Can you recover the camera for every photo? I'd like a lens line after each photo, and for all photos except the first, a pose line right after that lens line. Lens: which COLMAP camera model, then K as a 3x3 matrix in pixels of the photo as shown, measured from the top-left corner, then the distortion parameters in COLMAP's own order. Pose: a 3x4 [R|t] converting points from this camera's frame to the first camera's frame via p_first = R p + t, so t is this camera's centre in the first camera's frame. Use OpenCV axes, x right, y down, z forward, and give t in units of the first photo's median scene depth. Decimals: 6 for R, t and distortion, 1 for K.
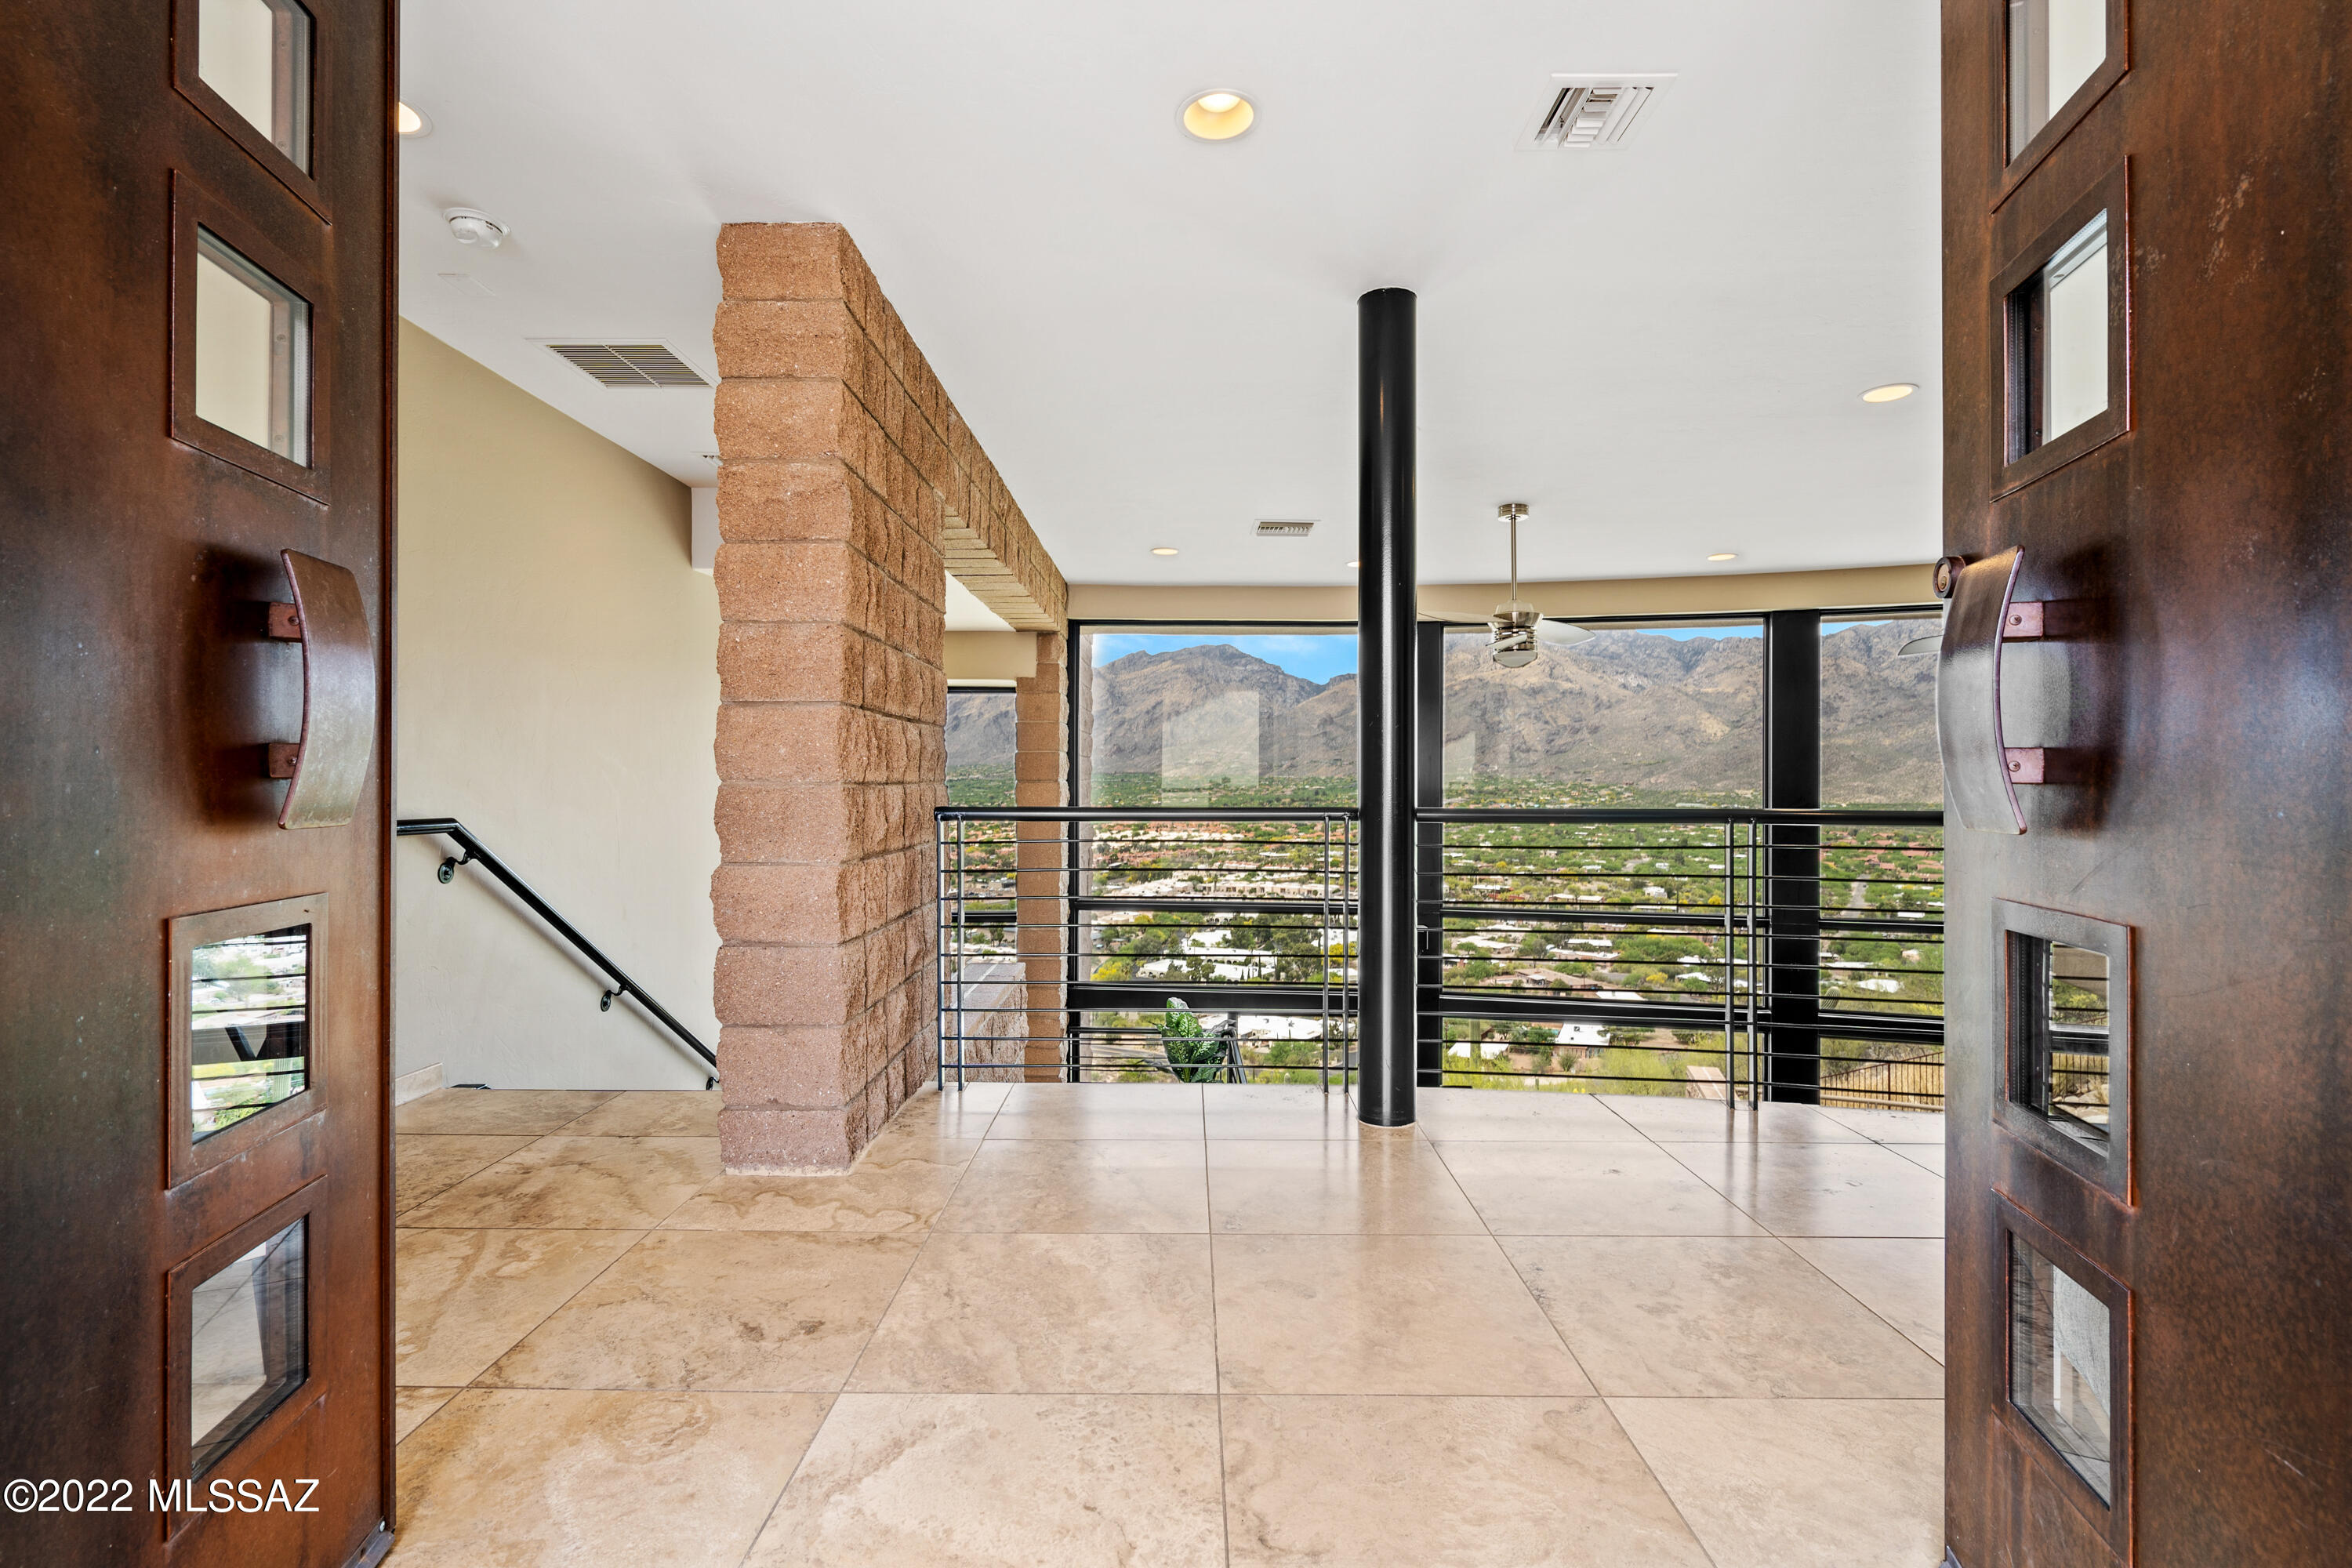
lens RADIAL K [[1066.6, 0, 1163.5], [0, 1066.6, 769.2], [0, 0, 1]] dist [-0.006152, 0.003010]
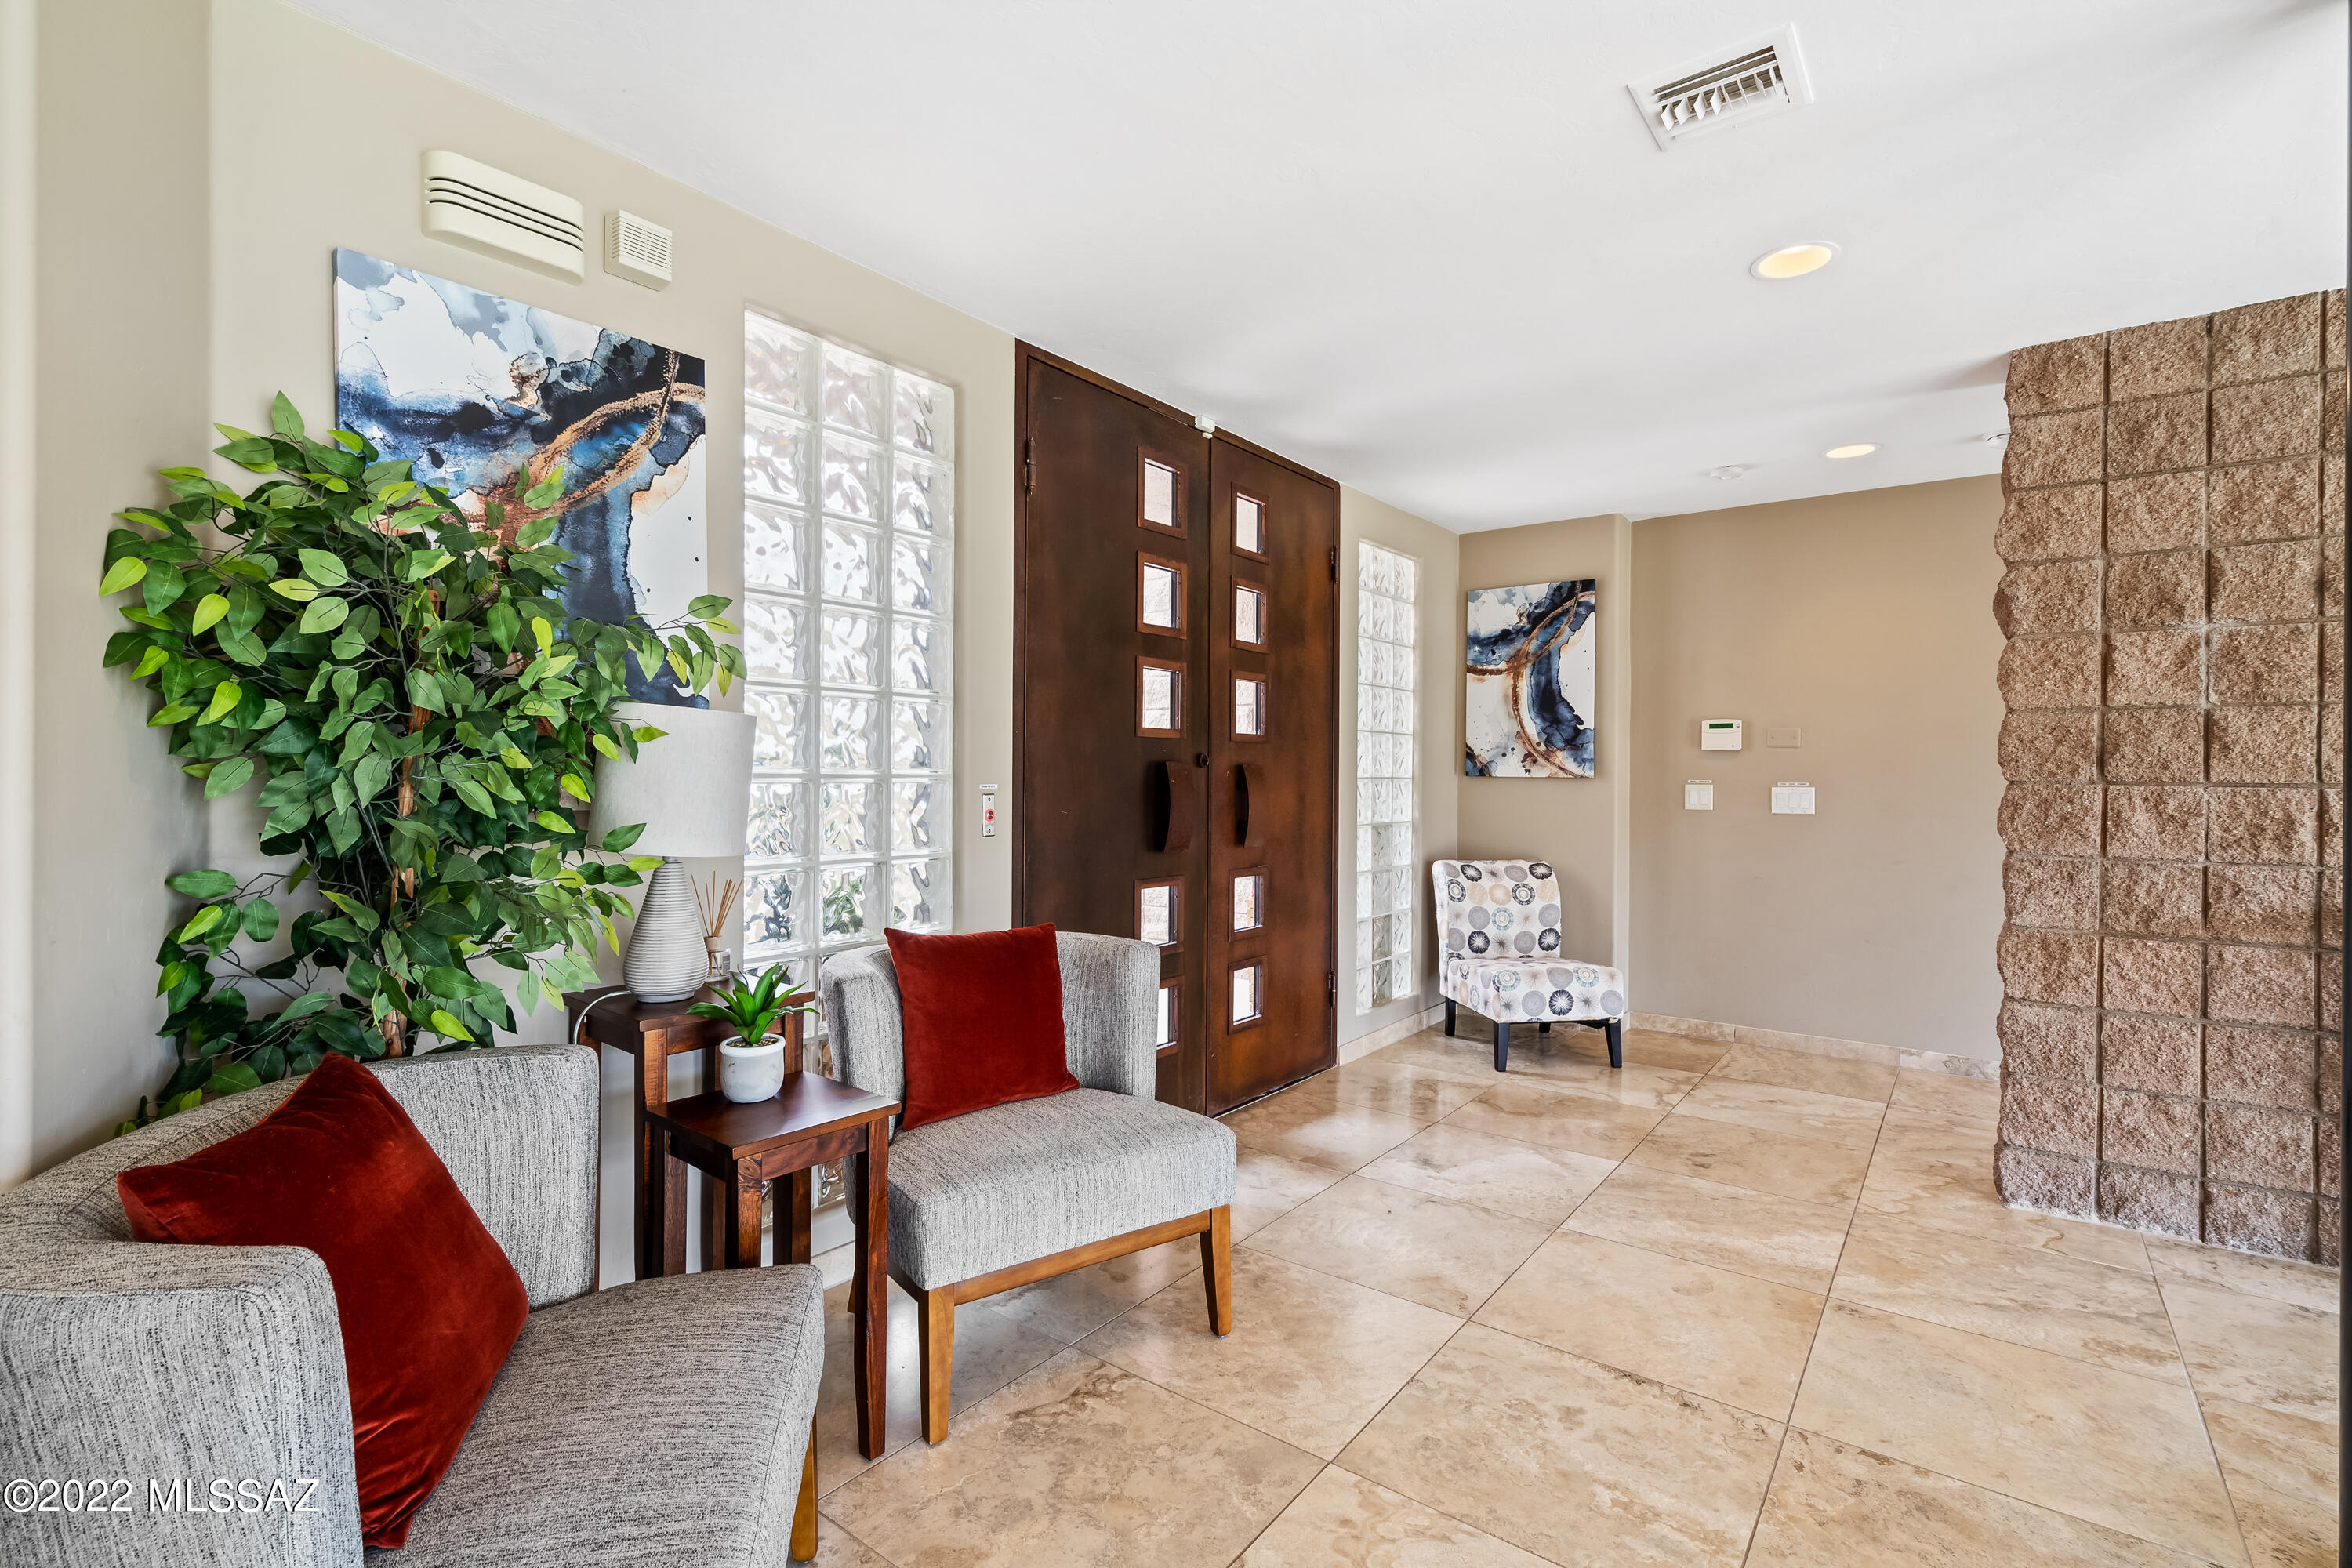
lens RADIAL K [[1066.6, 0, 1176.9], [0, 1066.6, 783.5], [0, 0, 1]] dist [-0.006152, 0.003010]
pose [[-0.595461, -0.001012, -0.803383, 1.539838], [0.004000, 0.999983, -0.004224, -0.080459], [0.803374, -0.005729, -0.595447, 1.352233]]
